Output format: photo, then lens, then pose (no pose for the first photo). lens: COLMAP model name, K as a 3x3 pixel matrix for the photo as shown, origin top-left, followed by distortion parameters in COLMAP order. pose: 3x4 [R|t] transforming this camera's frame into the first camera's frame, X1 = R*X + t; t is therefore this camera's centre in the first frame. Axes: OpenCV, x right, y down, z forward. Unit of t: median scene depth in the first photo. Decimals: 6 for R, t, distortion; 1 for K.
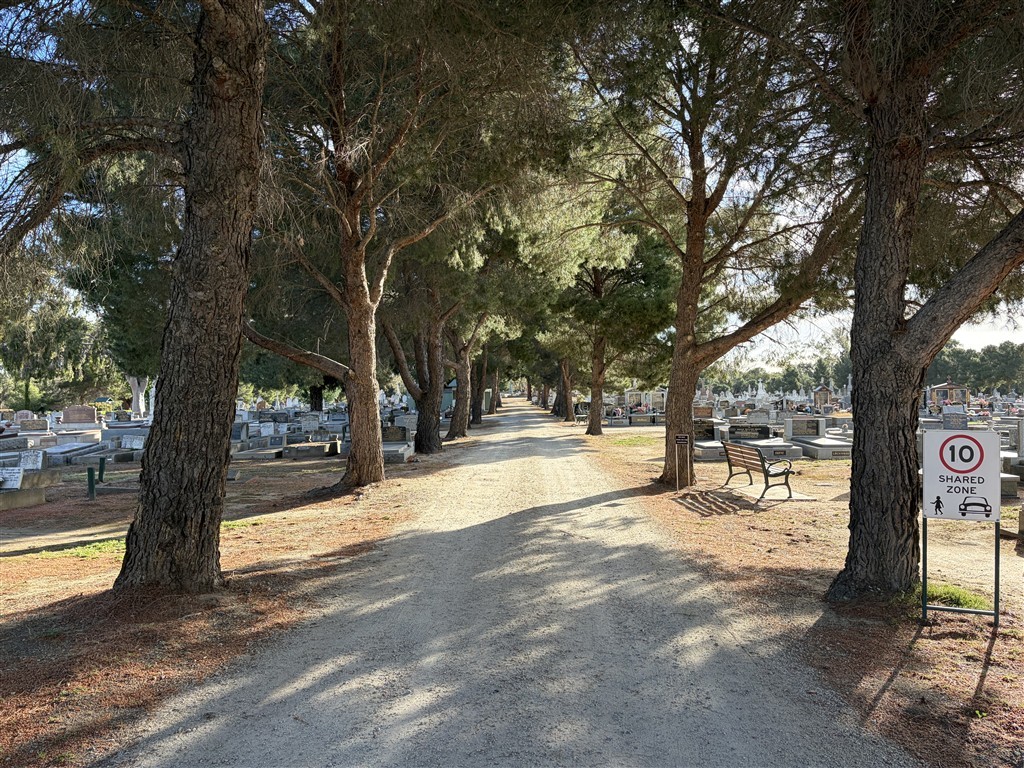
lens RADIAL K [[771.5, 0, 514.2], [0, 771.5, 383.2], [0, 0, 1]] dist [0.010871, 0.005156]
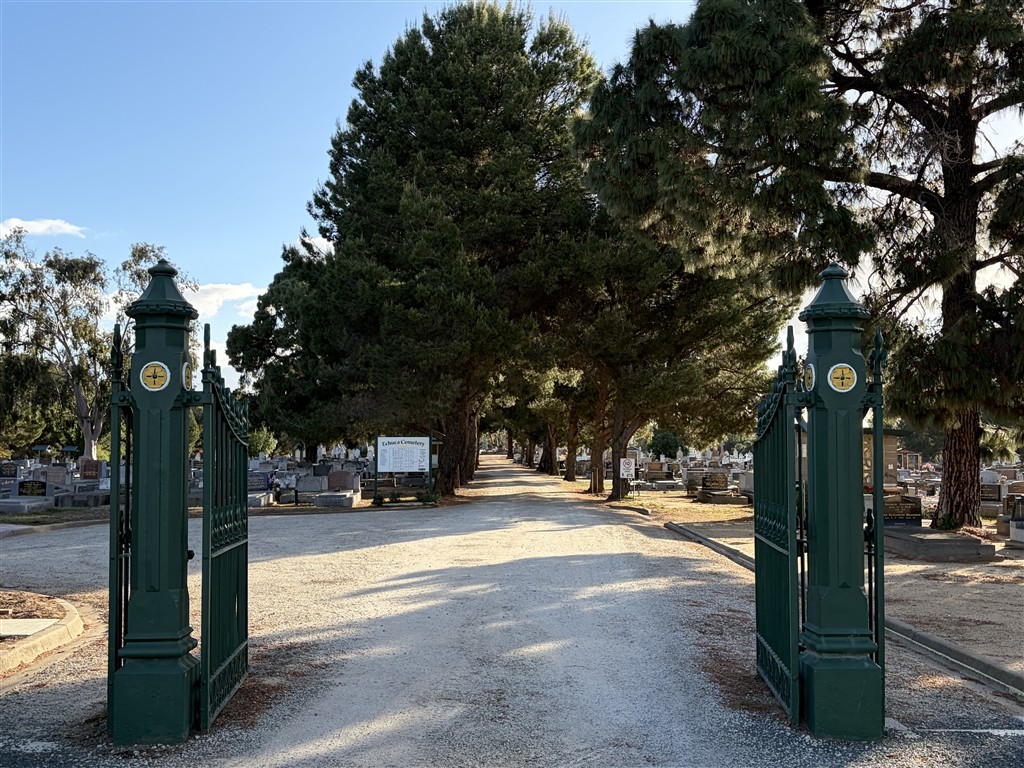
lens RADIAL K [[1176.7, 0, 503.7], [0, 1176.7, 388.3], [0, 0, 1]] dist [0.009536, 0.000000]
pose [[0.999610, 0.020908, 0.018514, -0.038353], [-0.020171, 0.999031, -0.039124, -0.008588], [-0.019314, 0.038735, 0.999063, -0.785248]]
